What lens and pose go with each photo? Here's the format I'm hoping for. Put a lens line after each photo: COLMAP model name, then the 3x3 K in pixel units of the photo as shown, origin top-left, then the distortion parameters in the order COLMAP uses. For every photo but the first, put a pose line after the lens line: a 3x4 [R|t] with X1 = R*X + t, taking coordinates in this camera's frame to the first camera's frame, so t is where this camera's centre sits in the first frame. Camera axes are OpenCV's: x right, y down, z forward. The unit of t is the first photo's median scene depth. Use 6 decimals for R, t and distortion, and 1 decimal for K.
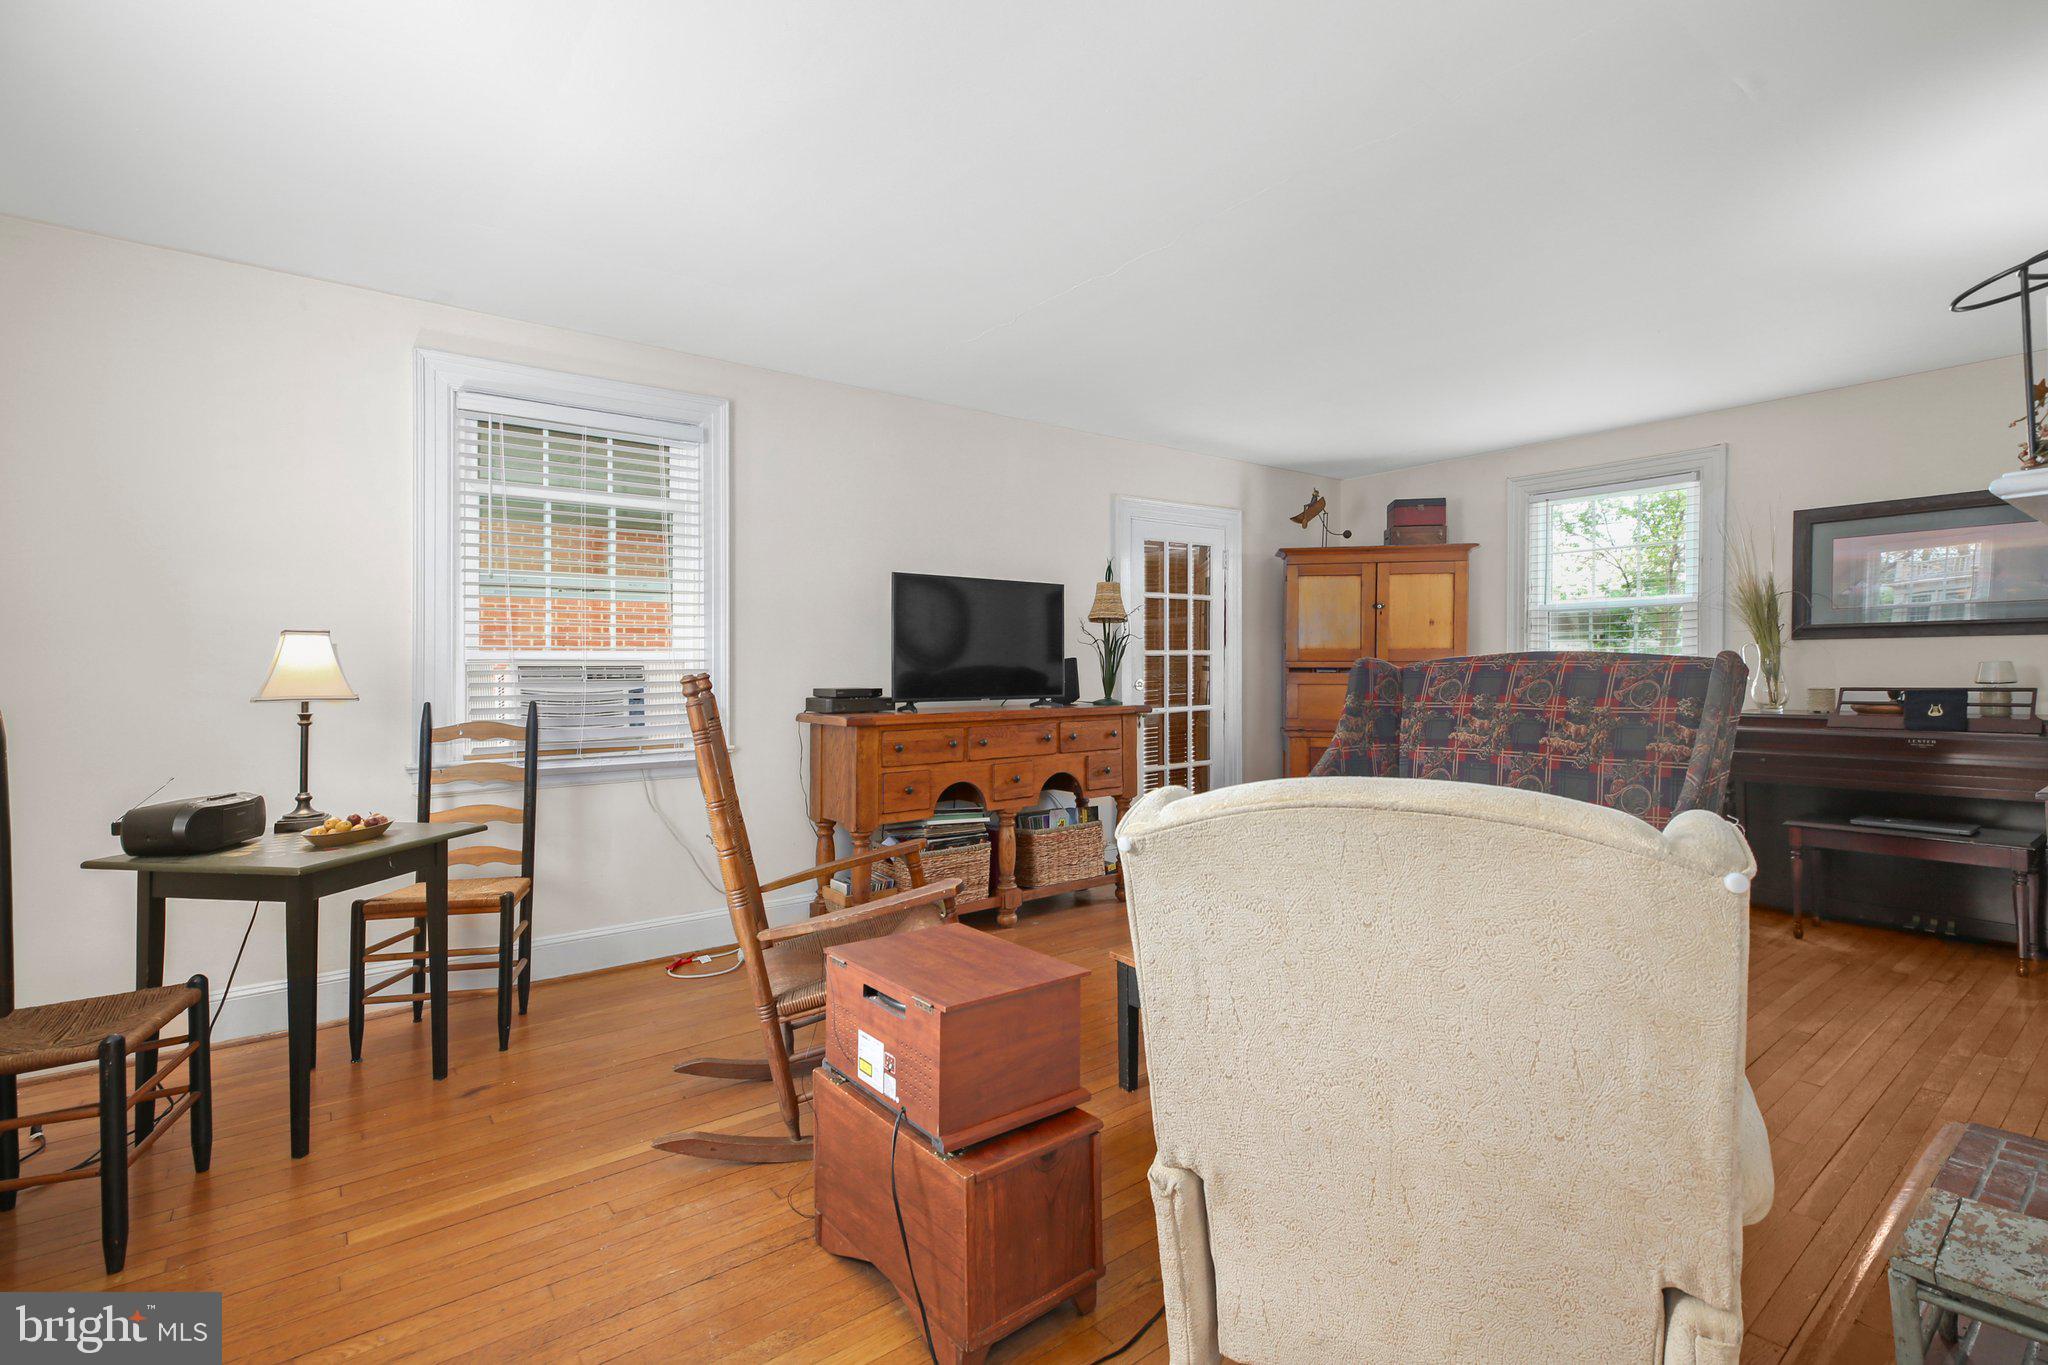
lens RADIAL K [[948.4, 0, 1031.3], [0, 948.4, 670.4], [0, 0, 1]] dist [0.003454, 0.000166]
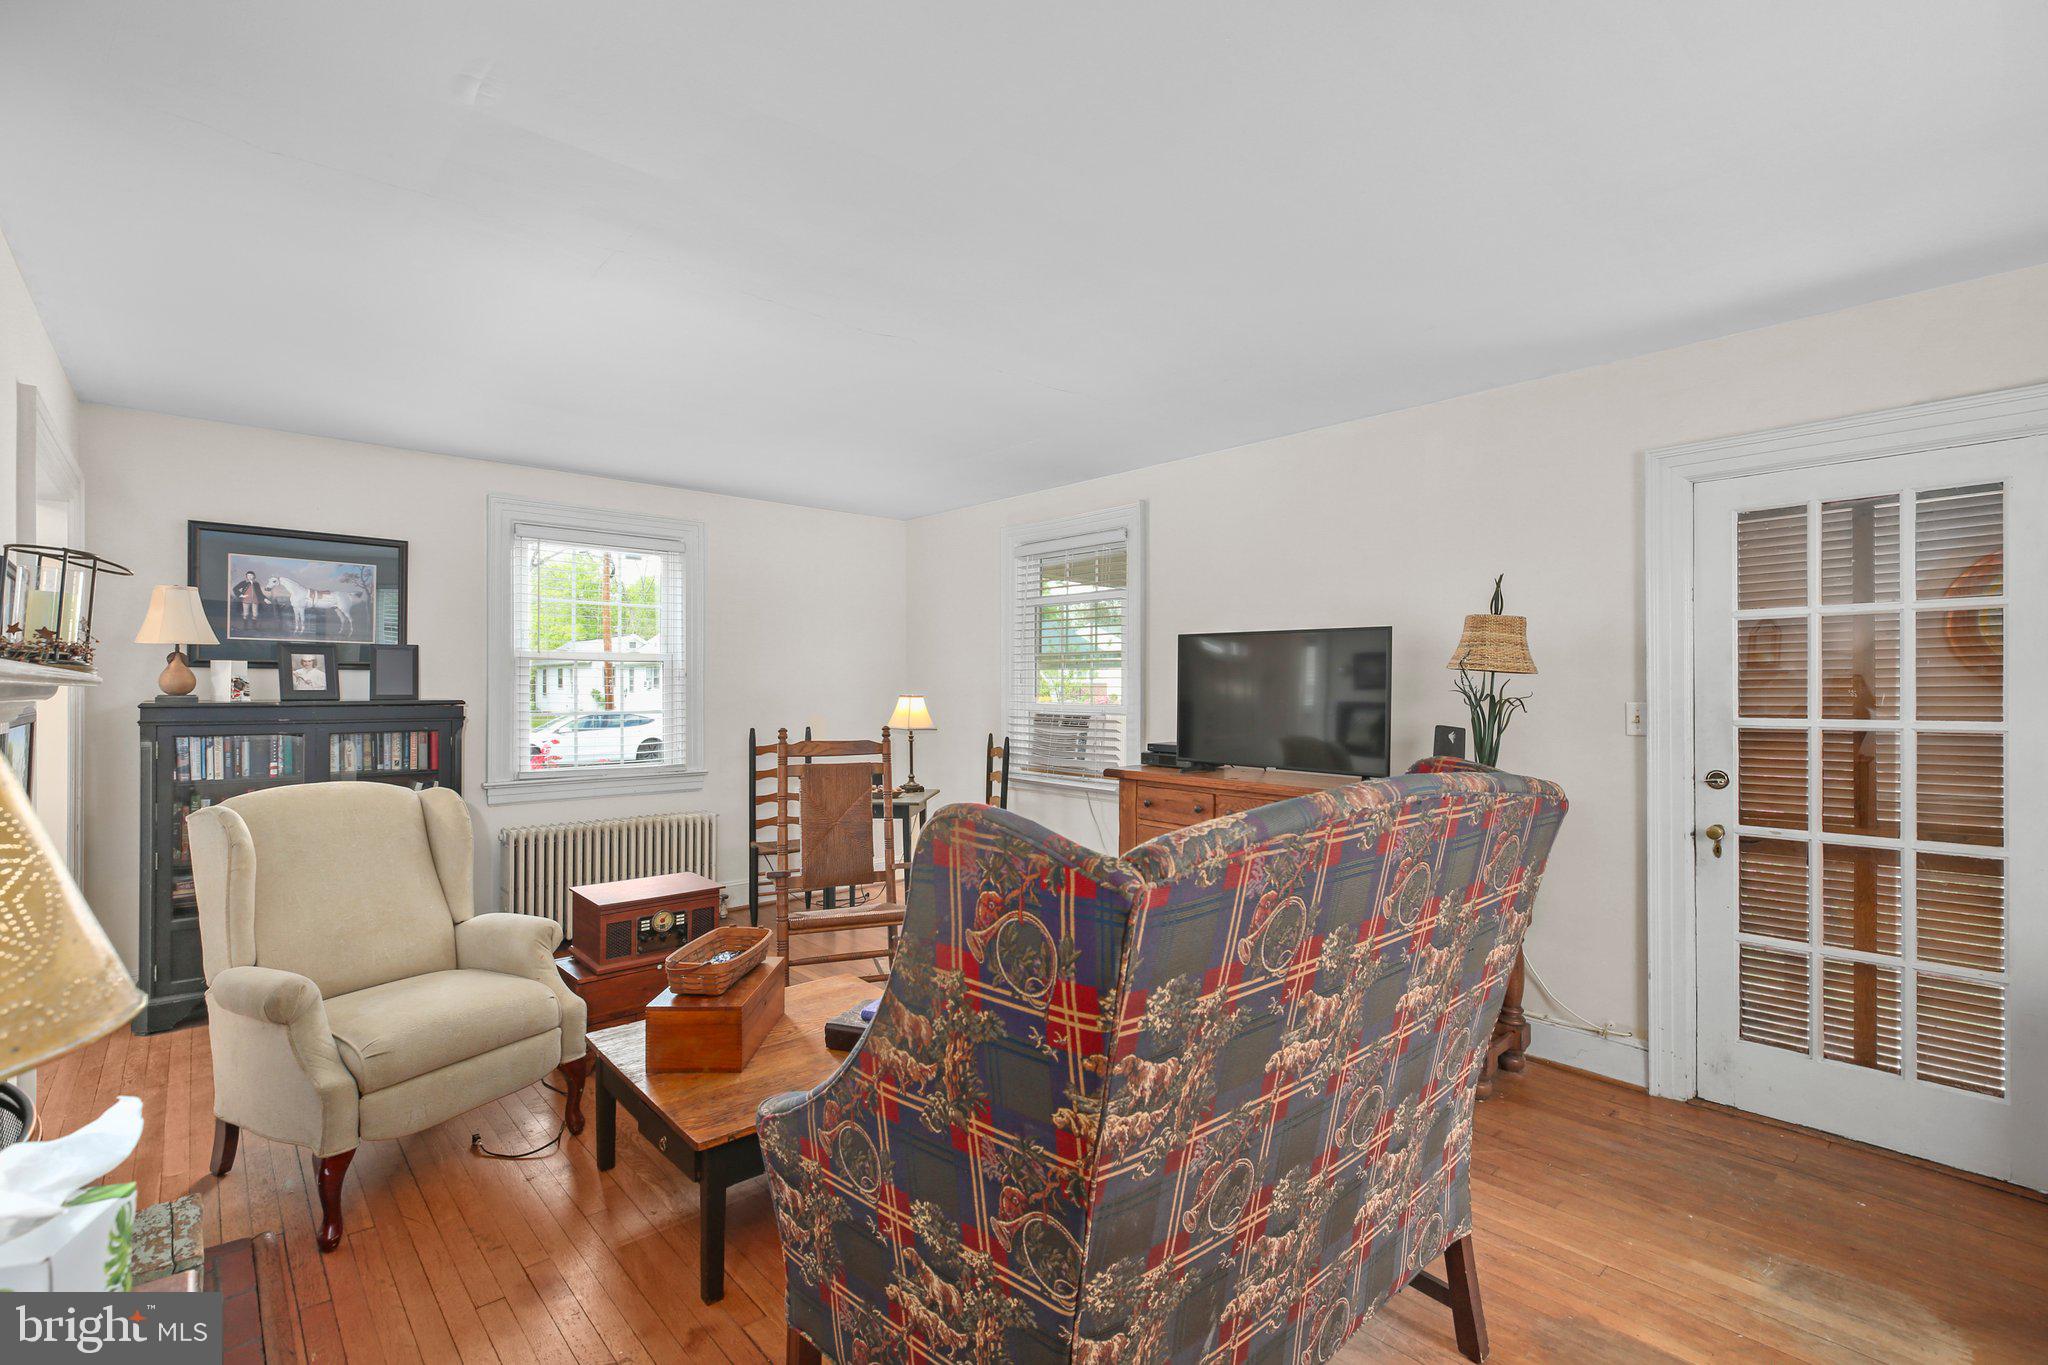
lens RADIAL K [[948.4, 0, 1031.0], [0, 948.4, 679.4], [0, 0, 1]] dist [0.003454, 0.000166]
pose [[0.060463, -0.000454, -0.998170, 0.818105], [-0.013772, 0.999904, -0.001289, -0.047381], [0.998075, 0.013824, 0.060451, 0.733727]]
